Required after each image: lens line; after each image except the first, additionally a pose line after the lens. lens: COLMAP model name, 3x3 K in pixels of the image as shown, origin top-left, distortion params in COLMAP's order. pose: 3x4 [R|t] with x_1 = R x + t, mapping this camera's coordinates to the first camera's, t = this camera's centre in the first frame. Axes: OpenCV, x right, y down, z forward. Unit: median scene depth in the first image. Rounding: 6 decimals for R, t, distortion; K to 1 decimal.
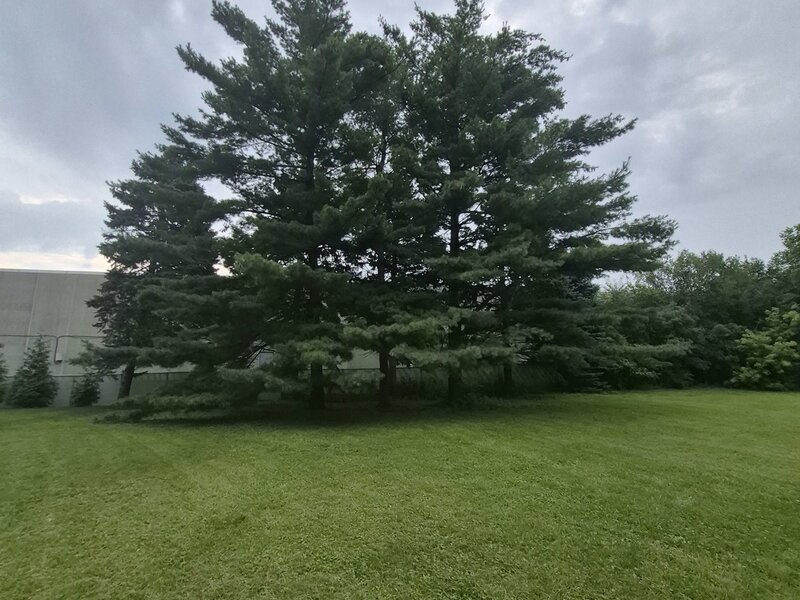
lens RADIAL K [[439.7, 0, 400.0], [0, 439.7, 300.0], [0, 0, 1]] dist [0.016264, 0.000270]
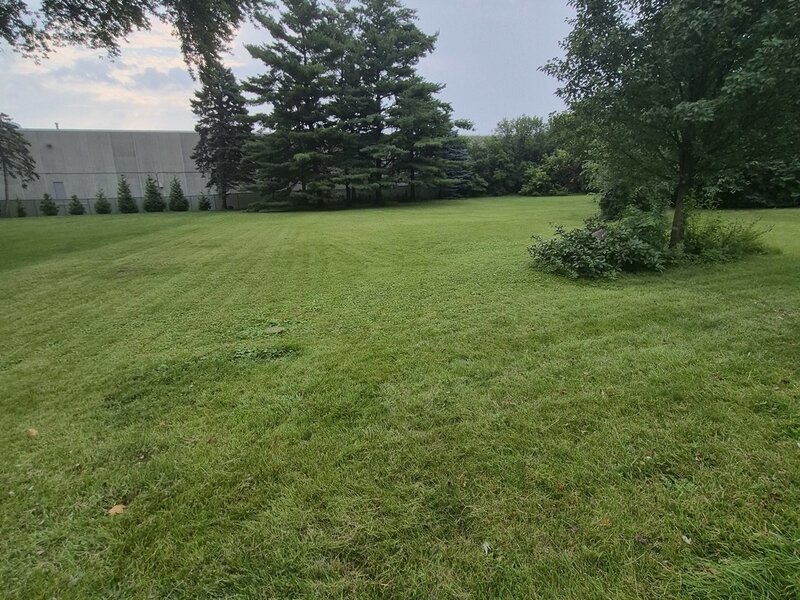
lens RADIAL K [[439.7, 0, 400.0], [0, 439.7, 300.0], [0, 0, 1]] dist [0.016264, 0.000270]
pose [[0.997987, -0.034681, 0.053090, 0.076935], [0.010514, 0.916109, 0.400790, -0.198702], [-0.062536, -0.399426, 0.914630, -1.129506]]
